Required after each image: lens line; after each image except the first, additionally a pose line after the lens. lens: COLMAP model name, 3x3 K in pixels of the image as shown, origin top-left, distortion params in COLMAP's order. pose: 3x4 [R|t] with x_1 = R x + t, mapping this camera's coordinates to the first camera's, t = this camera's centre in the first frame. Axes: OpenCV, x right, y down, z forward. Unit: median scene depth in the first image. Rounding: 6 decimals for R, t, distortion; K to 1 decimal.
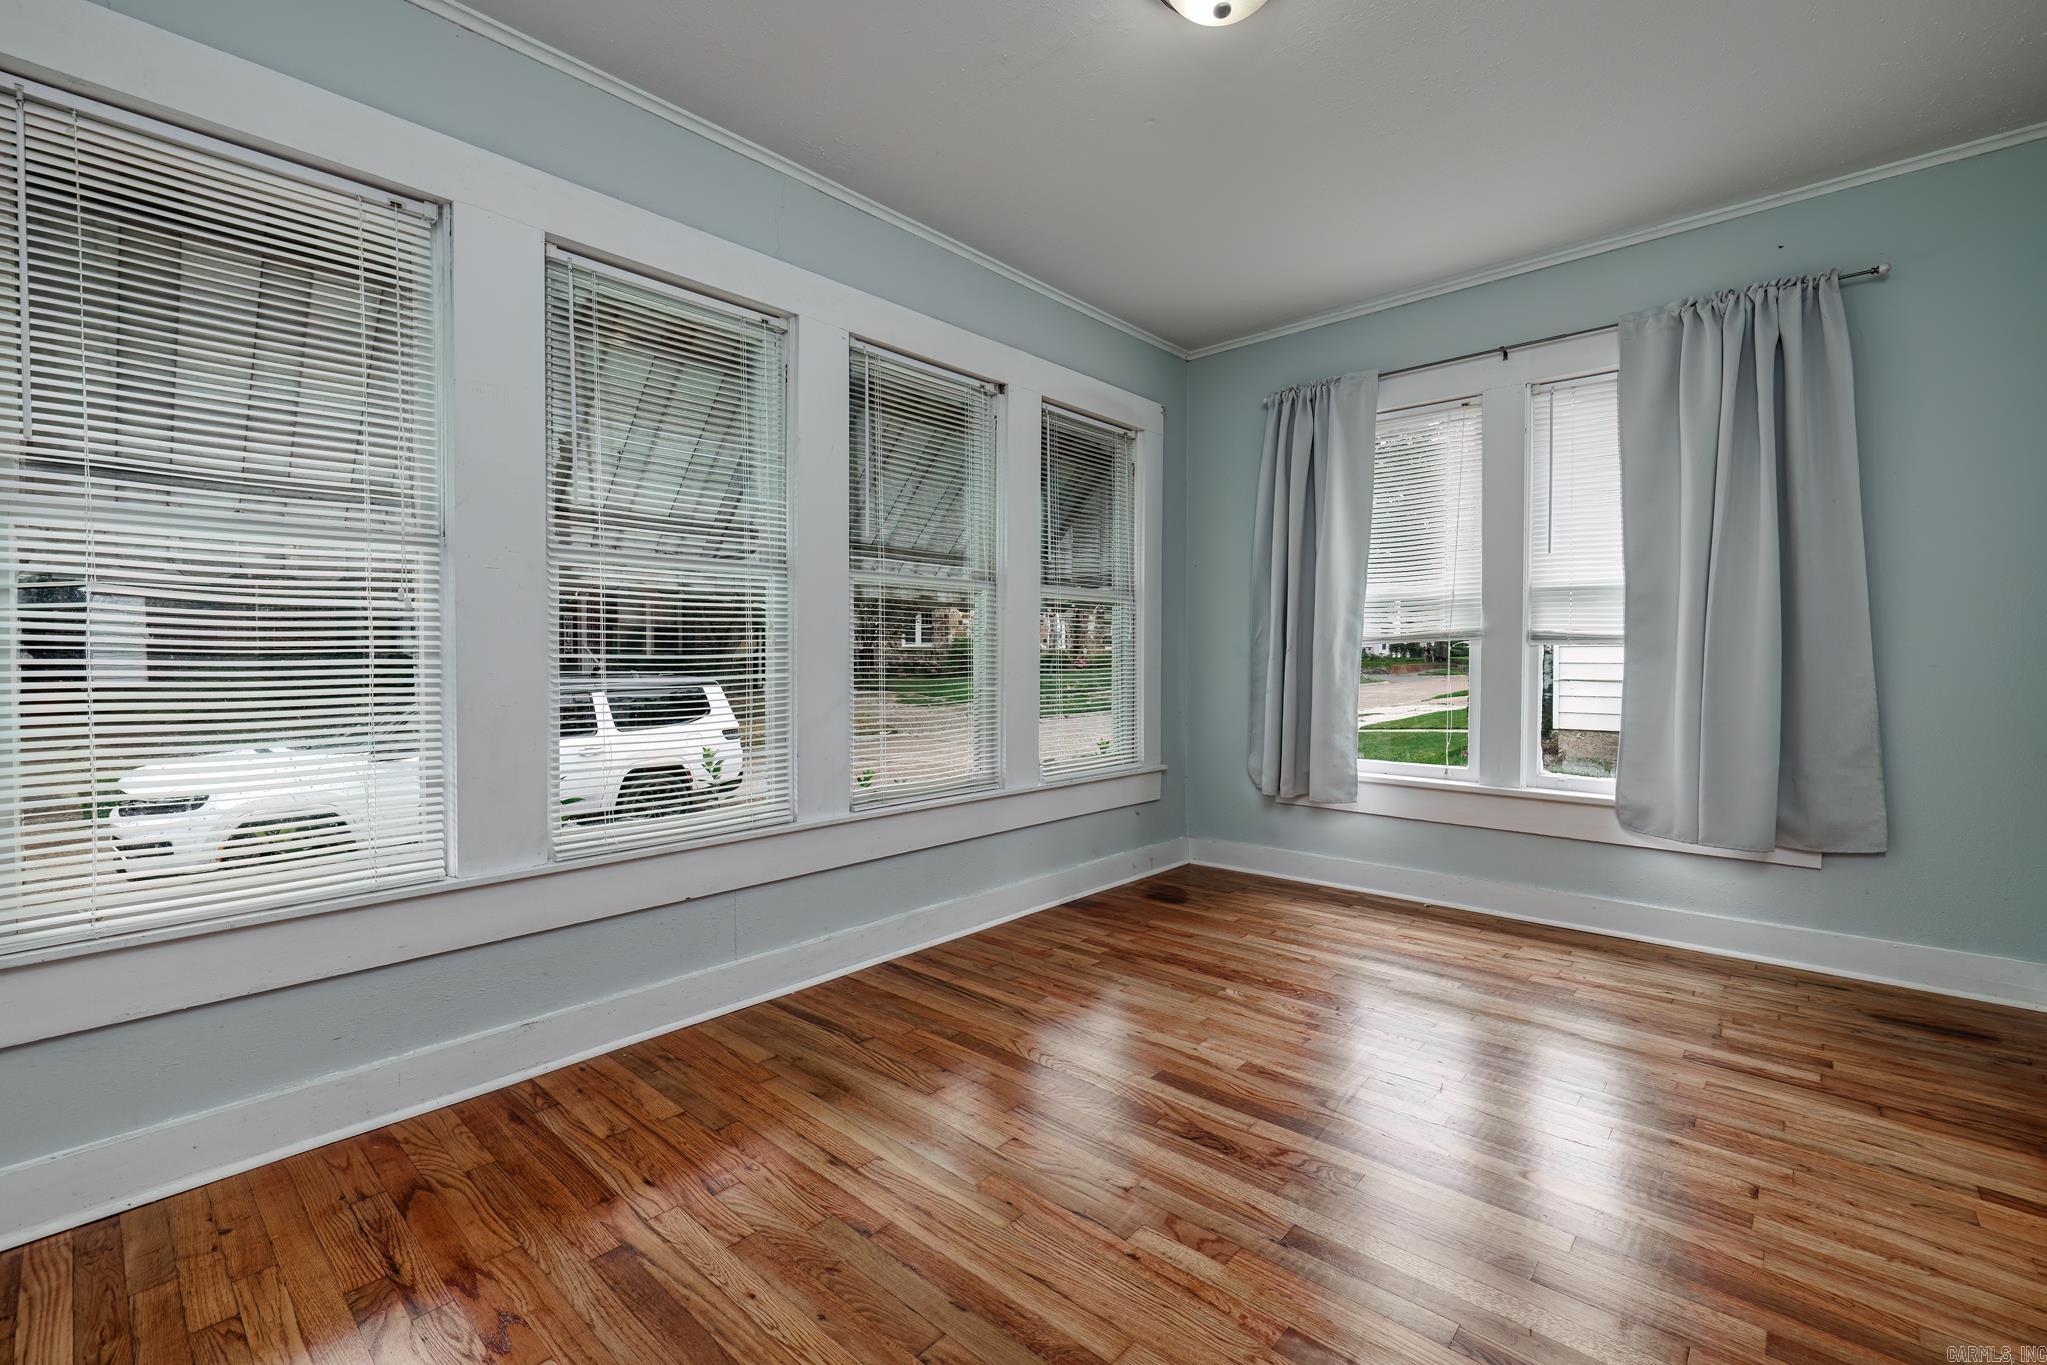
lens RADIAL K [[859.4, 0, 1014.3], [0, 859.4, 680.3], [0, 0, 1]] dist [0.002649, 0.000205]
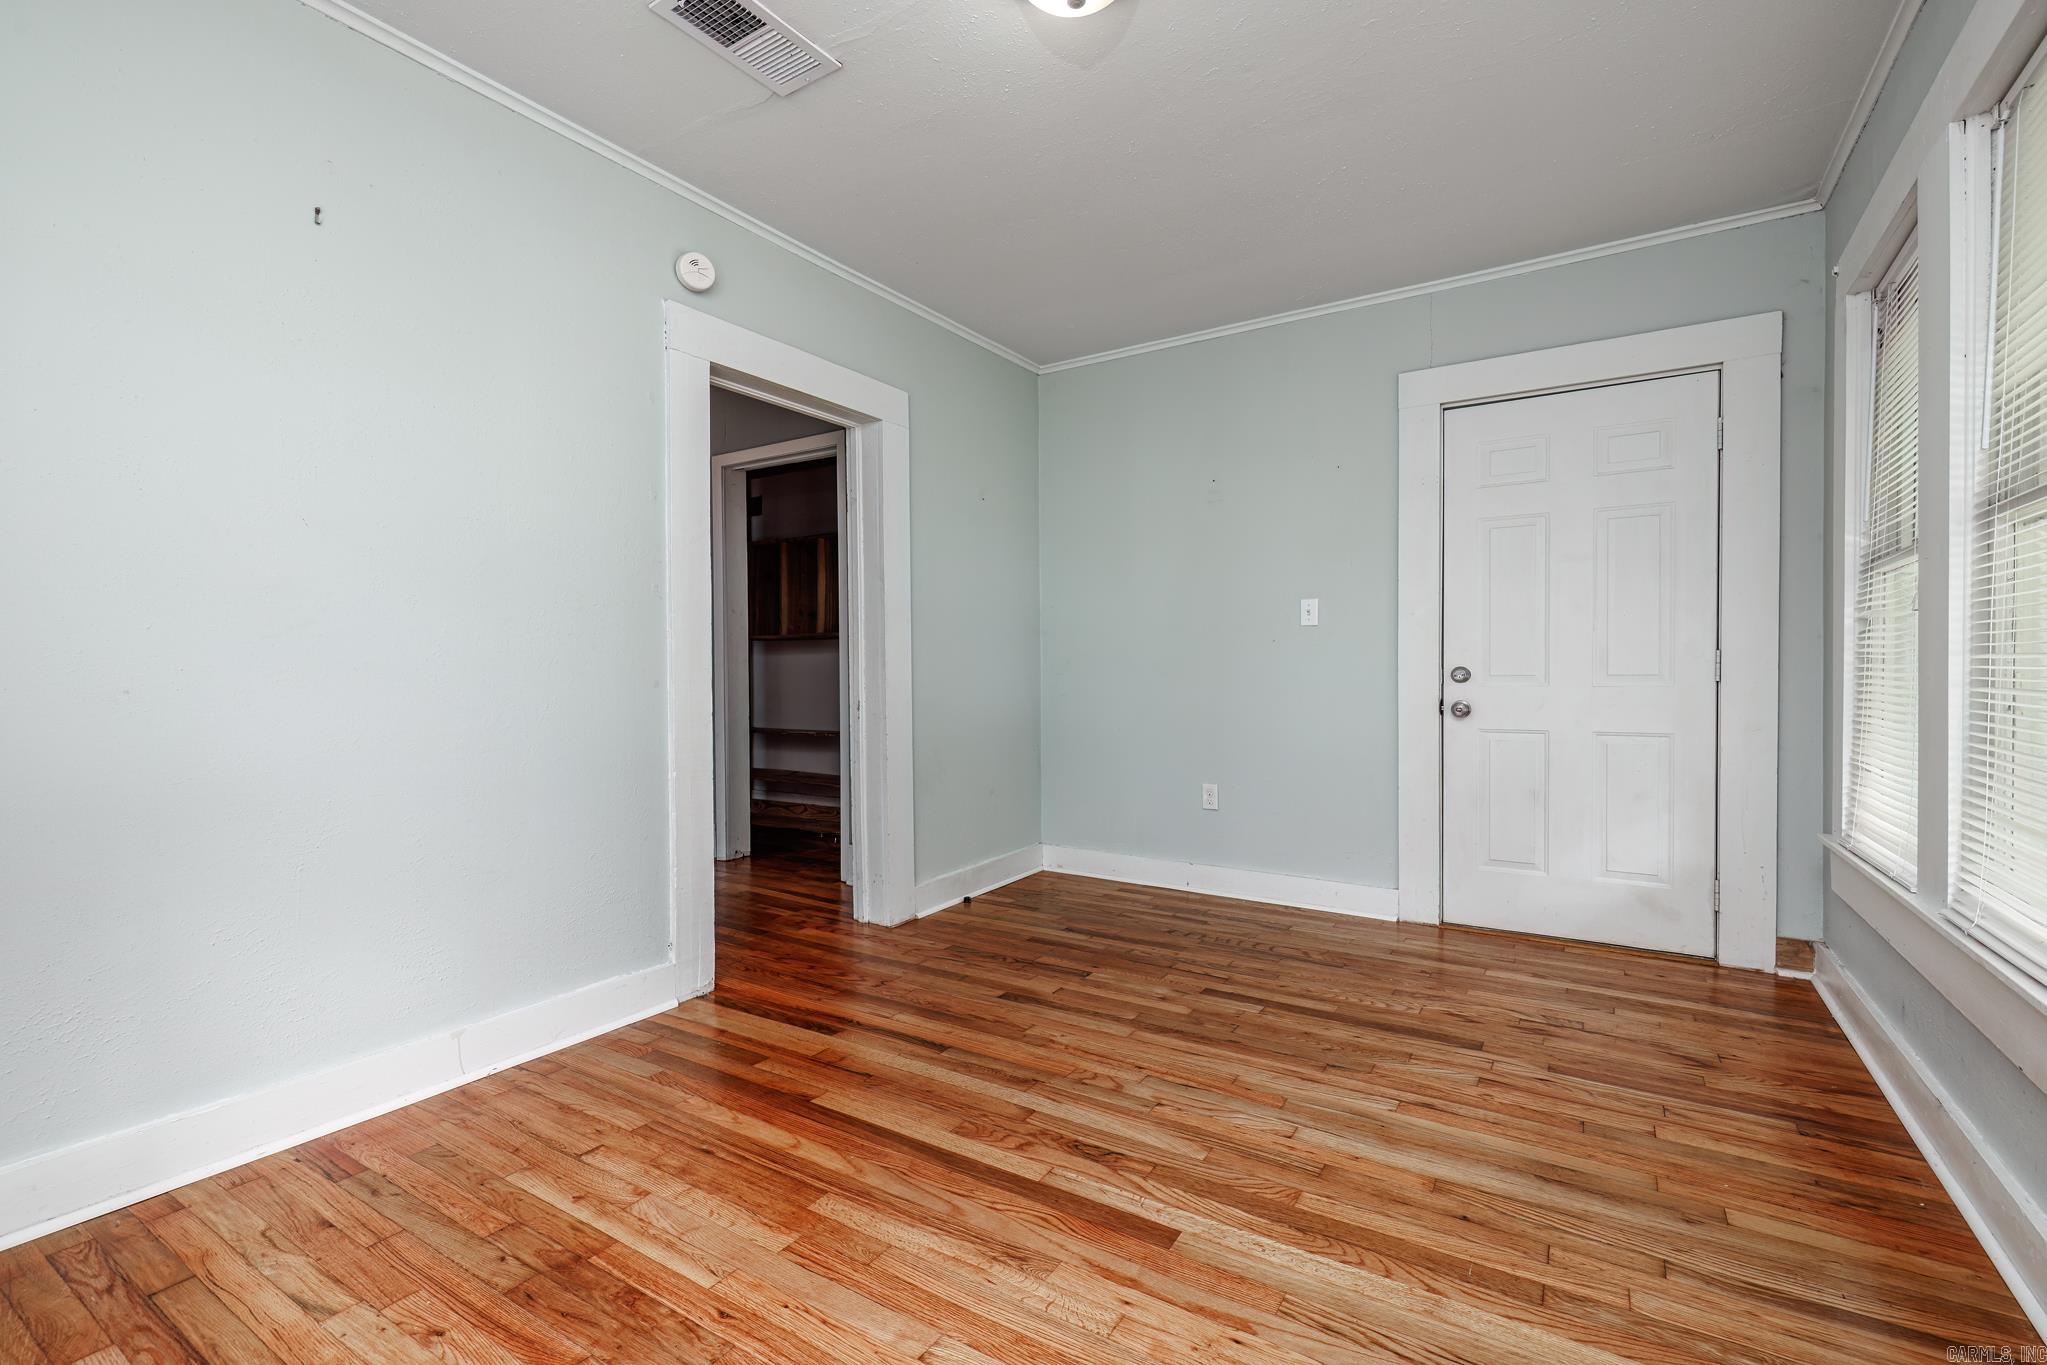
lens RADIAL K [[859.4, 0, 1014.3], [0, 859.4, 680.3], [0, 0, 1]] dist [0.002649, 0.000205]
pose [[-0.985410, 0.012165, -0.169760, 0.435471], [0.005367, 0.999167, 0.040447, -0.020343], [0.170111, 0.038945, -0.984655, 1.769175]]
